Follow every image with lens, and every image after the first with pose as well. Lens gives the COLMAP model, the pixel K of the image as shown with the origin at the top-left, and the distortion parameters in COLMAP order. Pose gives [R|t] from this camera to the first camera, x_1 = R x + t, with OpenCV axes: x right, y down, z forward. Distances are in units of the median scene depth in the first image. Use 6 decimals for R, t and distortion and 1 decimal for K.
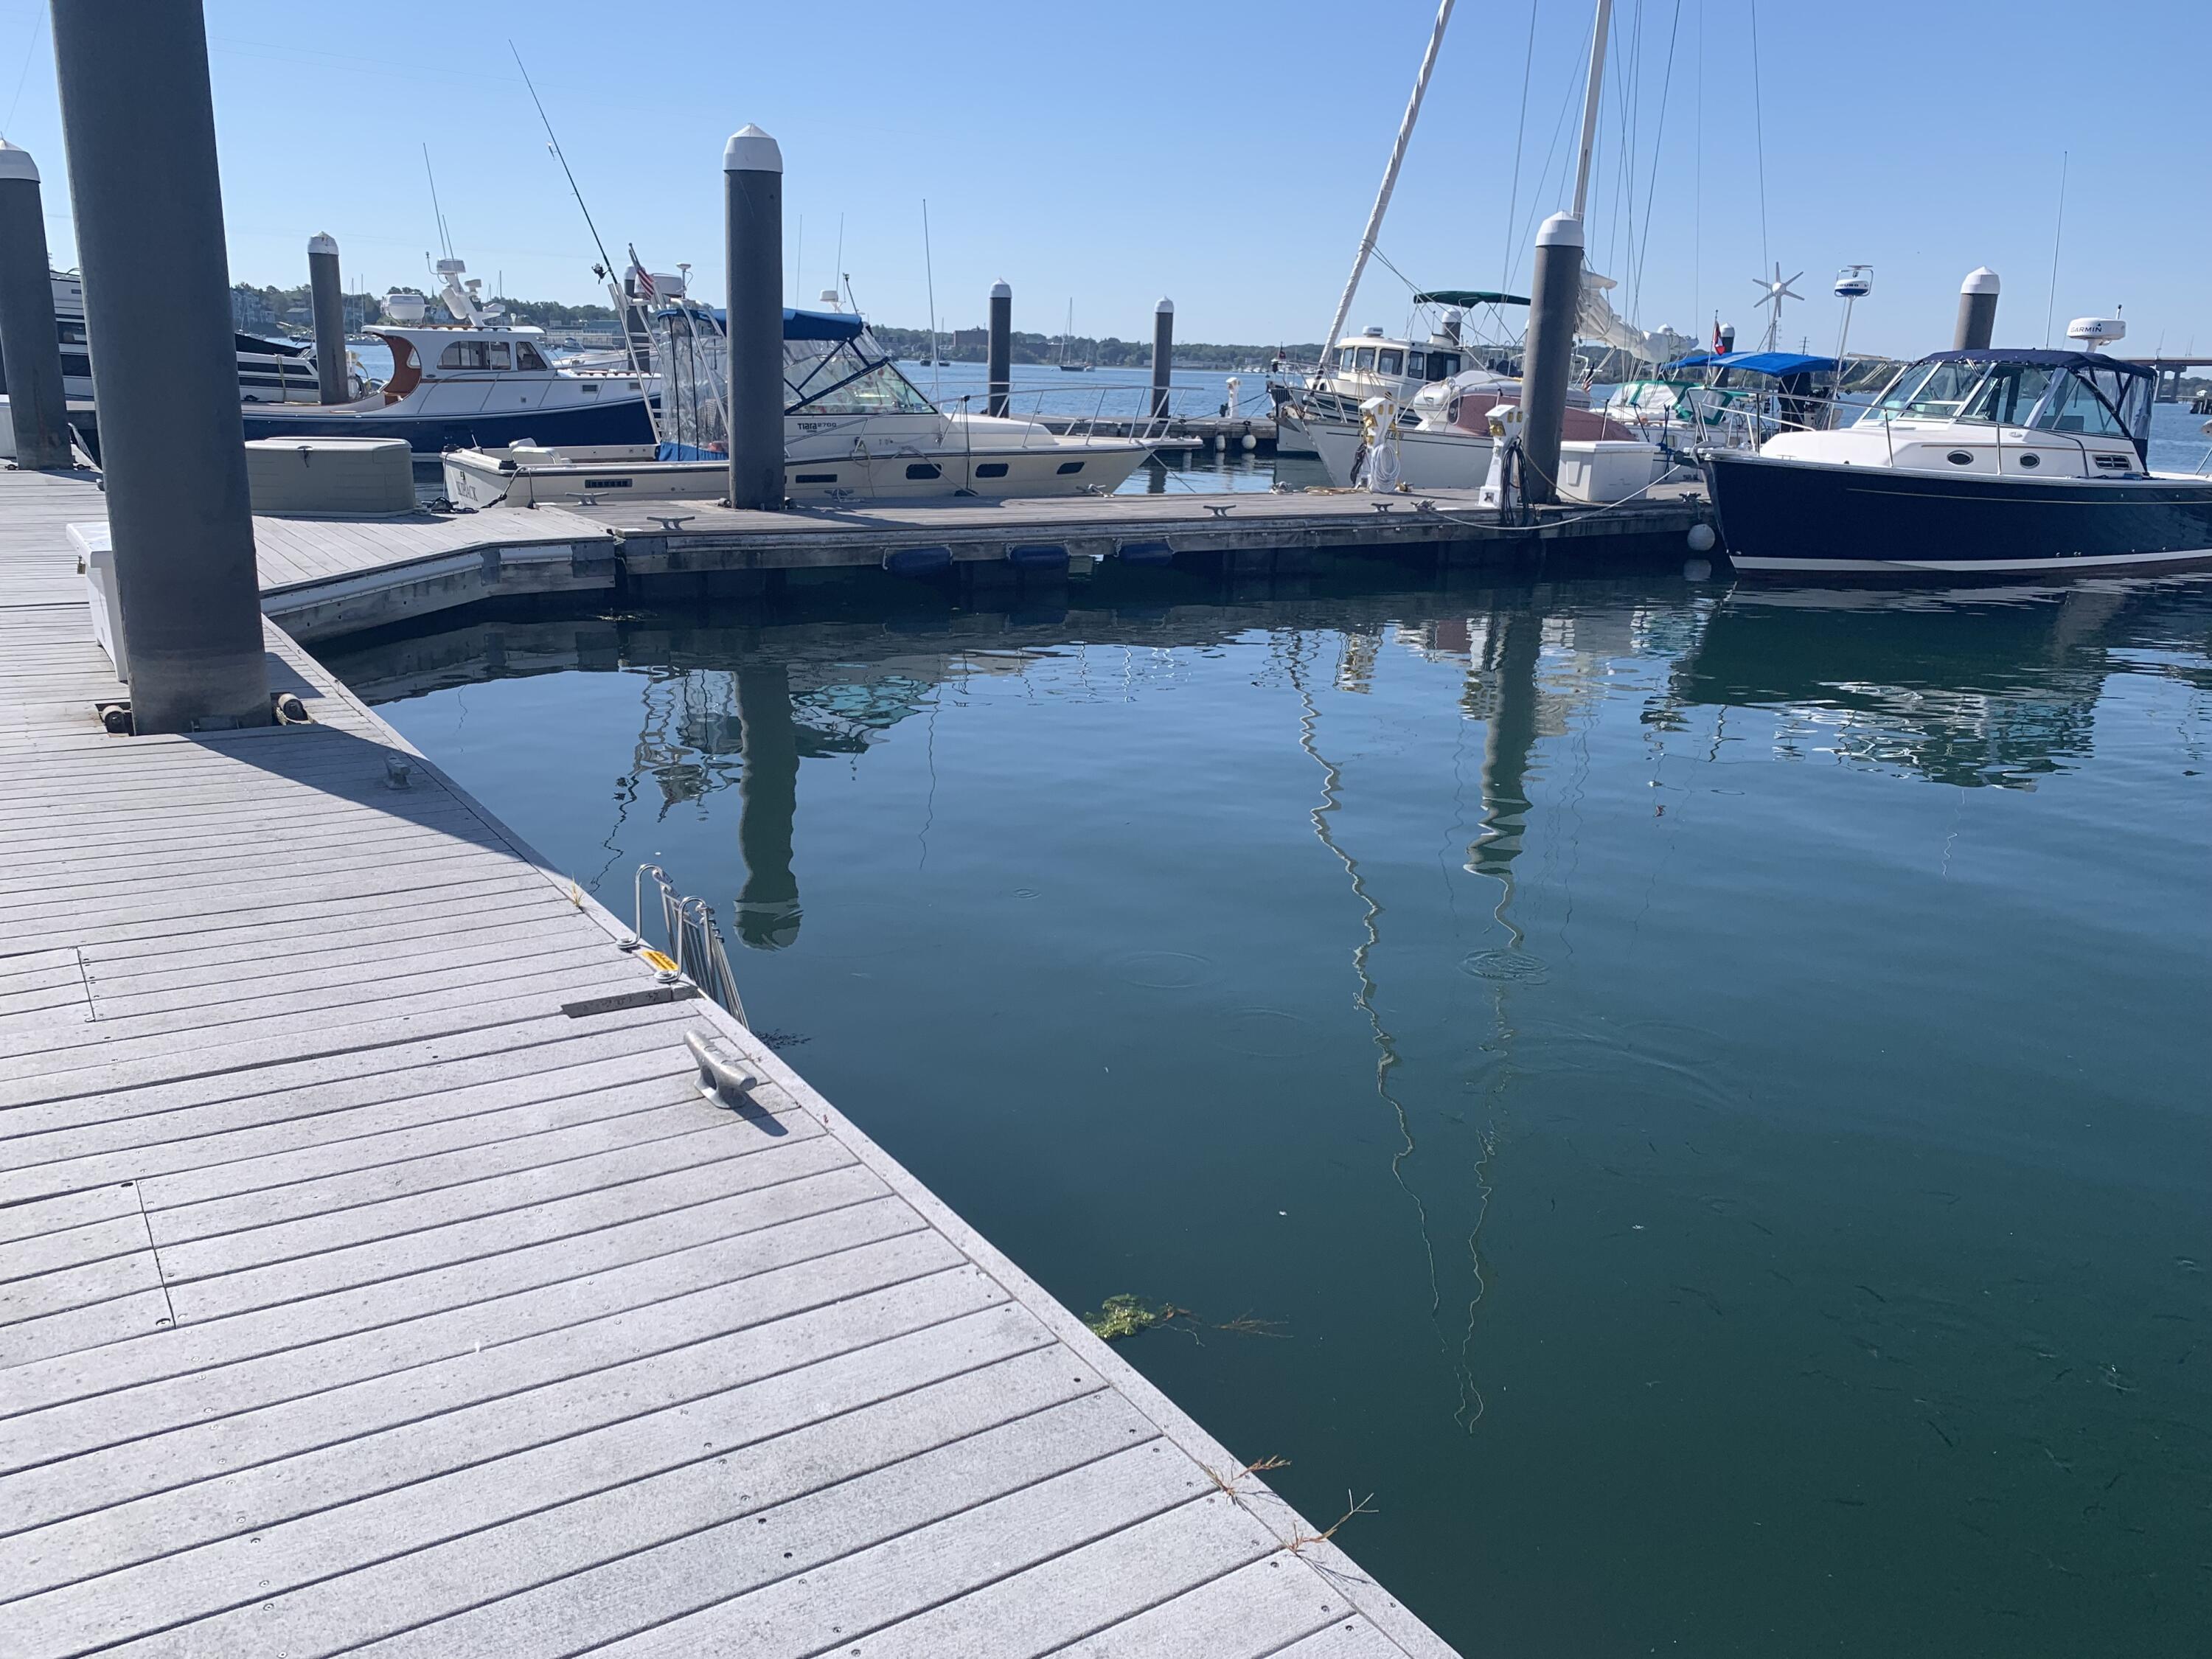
lens RADIAL K [[1681.8, 0, 1105.9], [0, 1681.8, 822.9], [0, 0, 1]] dist [0.055667, -0.056665]
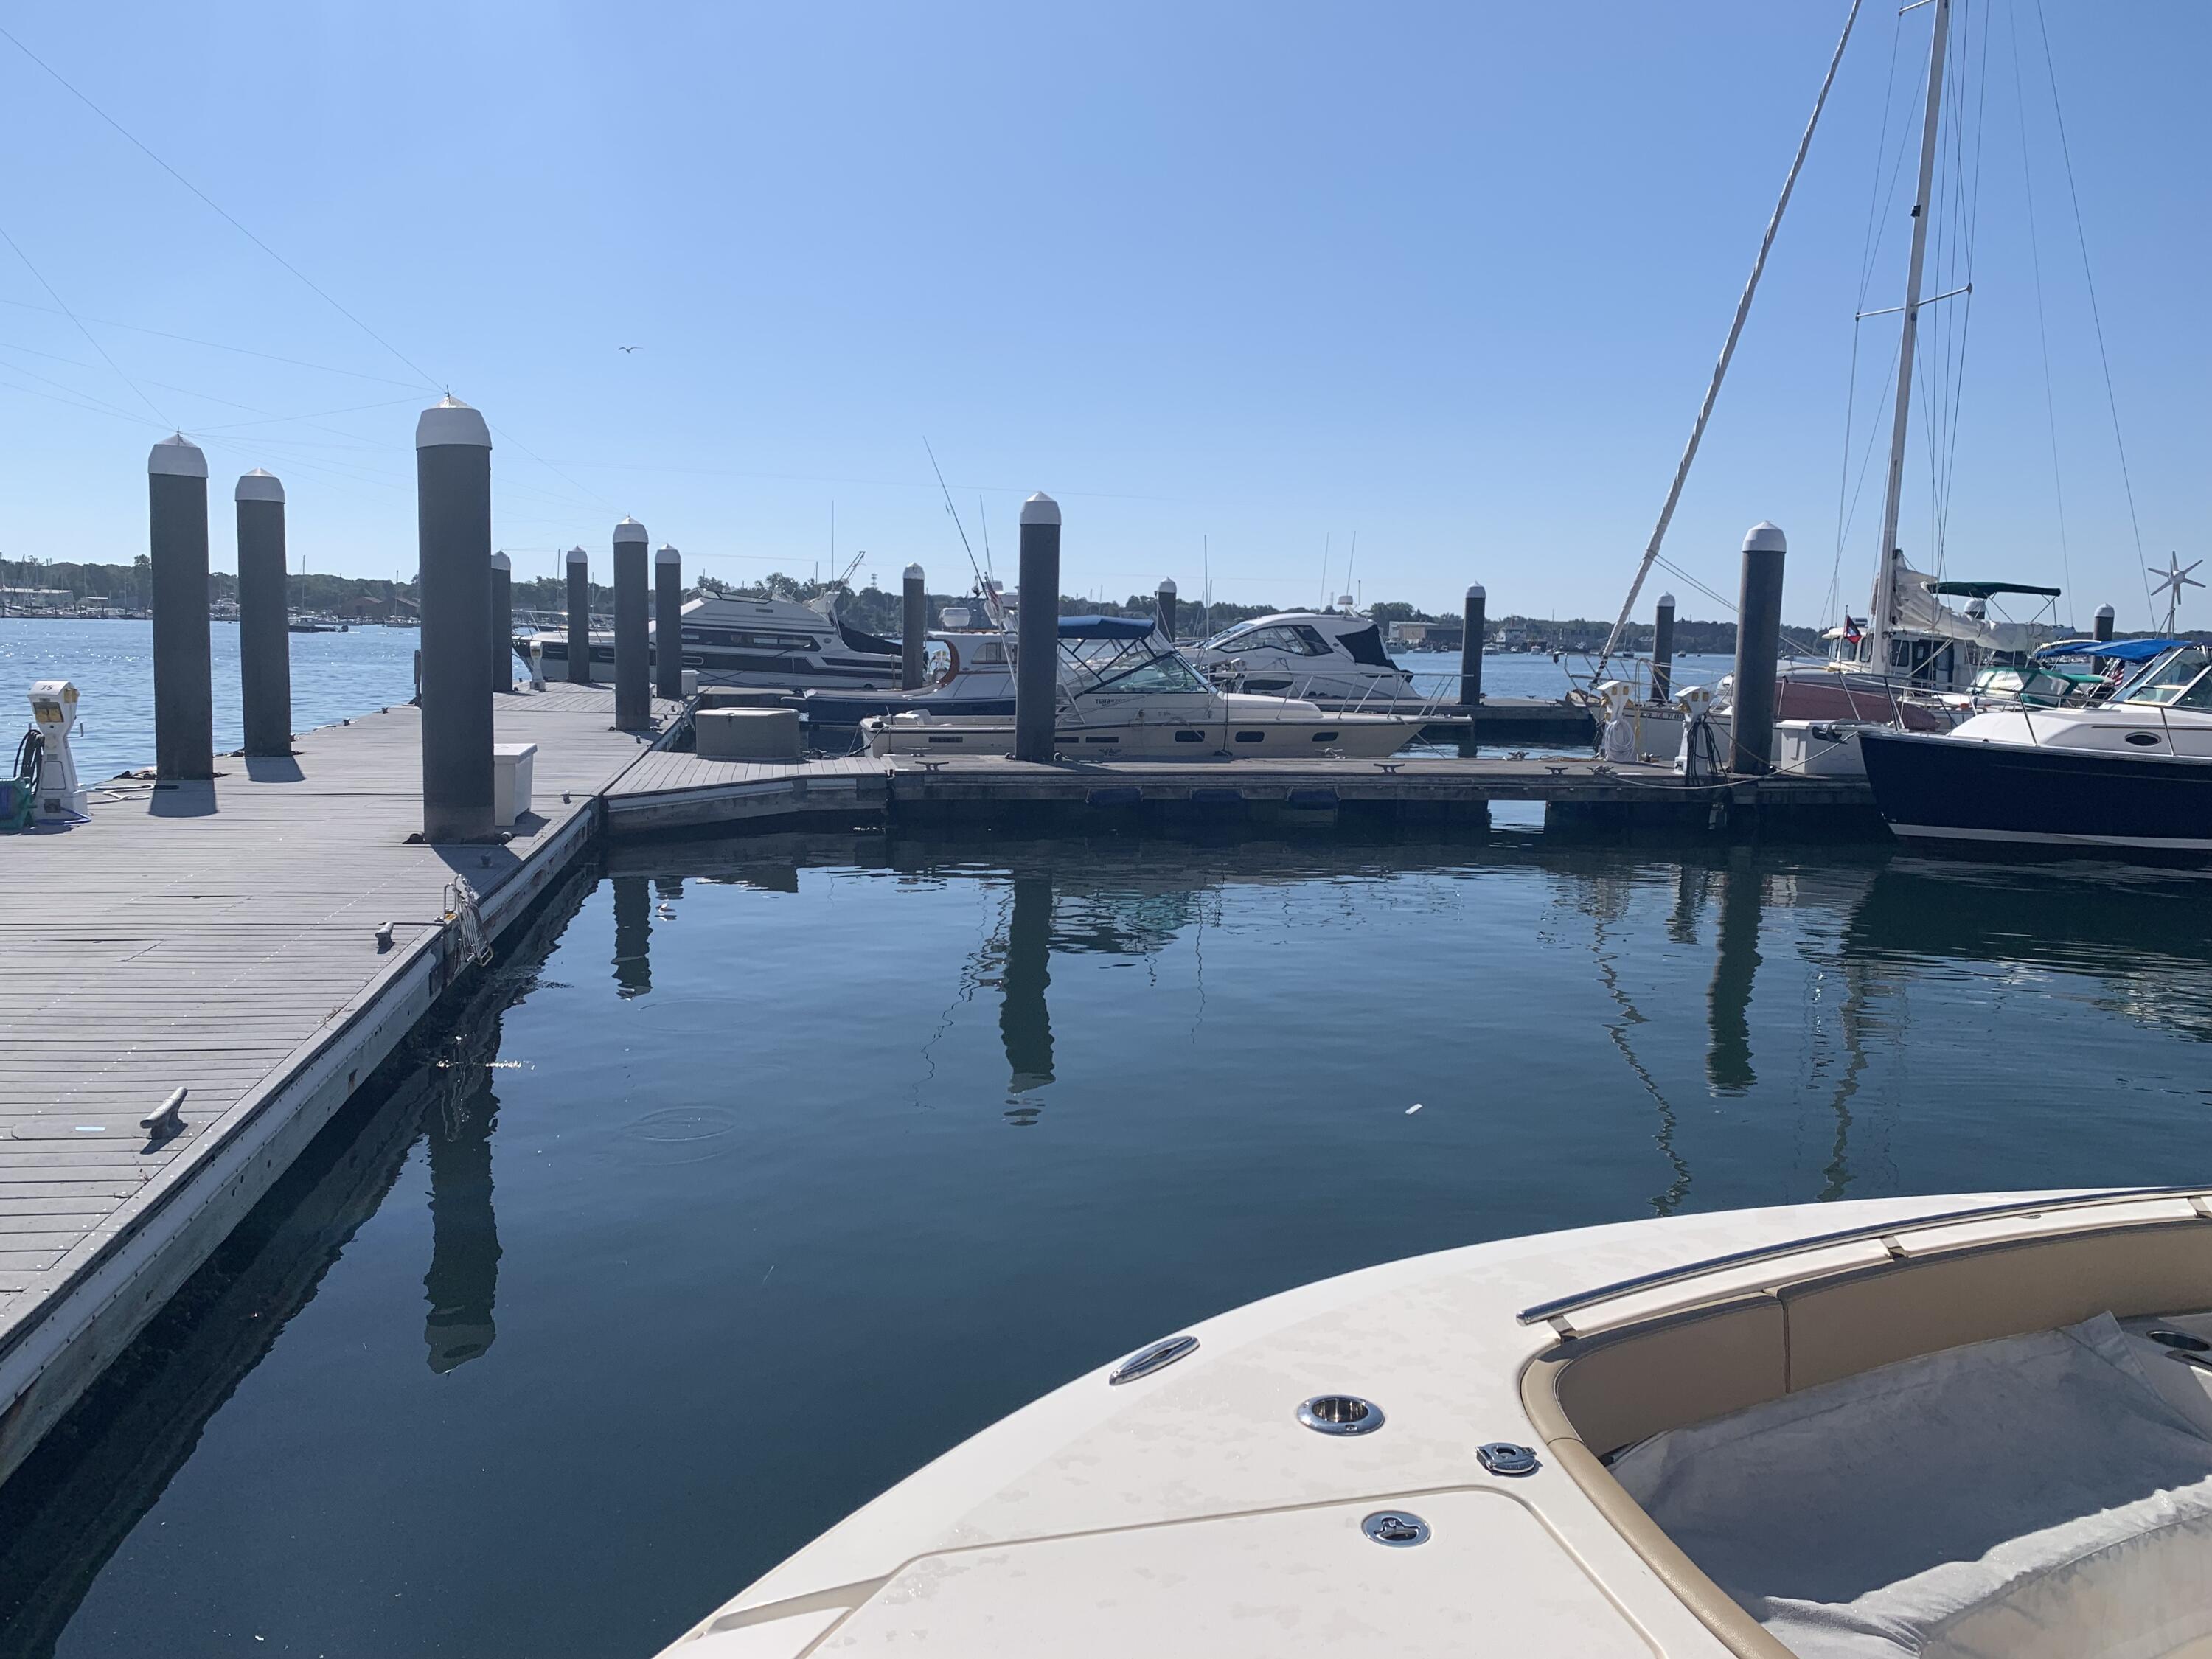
lens RADIAL K [[1618.3, 0, 1074.1], [0, 1618.3, 828.2], [0, 0, 1]] dist [0.024978, 0.000759]
pose [[0.927418, 0.033544, -0.372519, 0.262895], [-0.092476, 0.985613, -0.141478, 0.039611], [0.362414, 0.165658, 0.917177, -0.136379]]
